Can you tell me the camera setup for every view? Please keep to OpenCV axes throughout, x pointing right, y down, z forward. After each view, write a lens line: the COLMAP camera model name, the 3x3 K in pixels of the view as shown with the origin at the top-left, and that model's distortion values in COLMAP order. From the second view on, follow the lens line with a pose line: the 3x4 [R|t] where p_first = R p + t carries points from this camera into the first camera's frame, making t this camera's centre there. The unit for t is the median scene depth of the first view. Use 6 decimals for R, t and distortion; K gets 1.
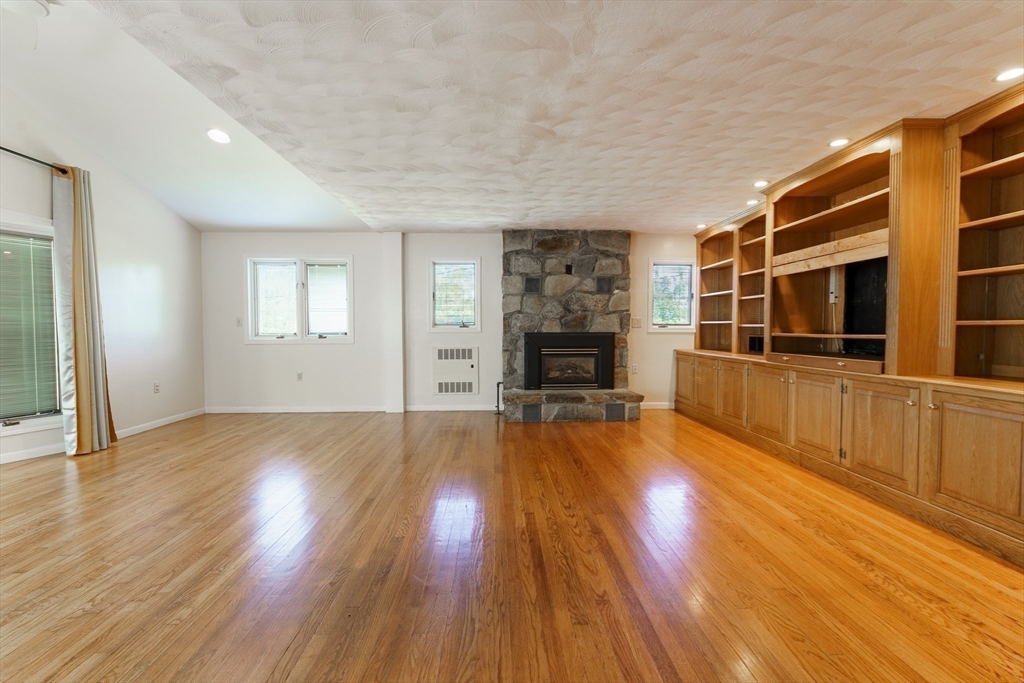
lens RADIAL K [[452.3, 0, 514.6], [0, 452.3, 344.3], [0, 0, 1]] dist [0.000392, -0.000647]
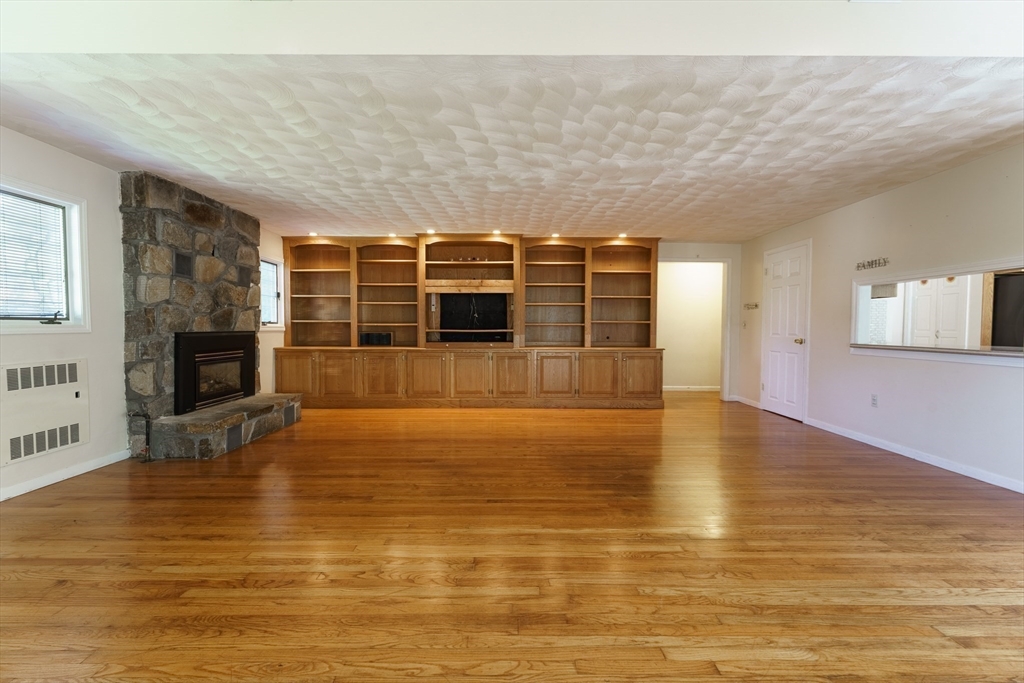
lens RADIAL K [[452.3, 0, 514.6], [0, 452.3, 344.3], [0, 0, 1]] dist [0.000392, -0.000647]
pose [[0.013451, -0.037936, 0.999190, -0.661703], [0.034148, 0.998715, 0.037458, -0.015806], [-0.999326, 0.033617, 0.014729, 0.475565]]
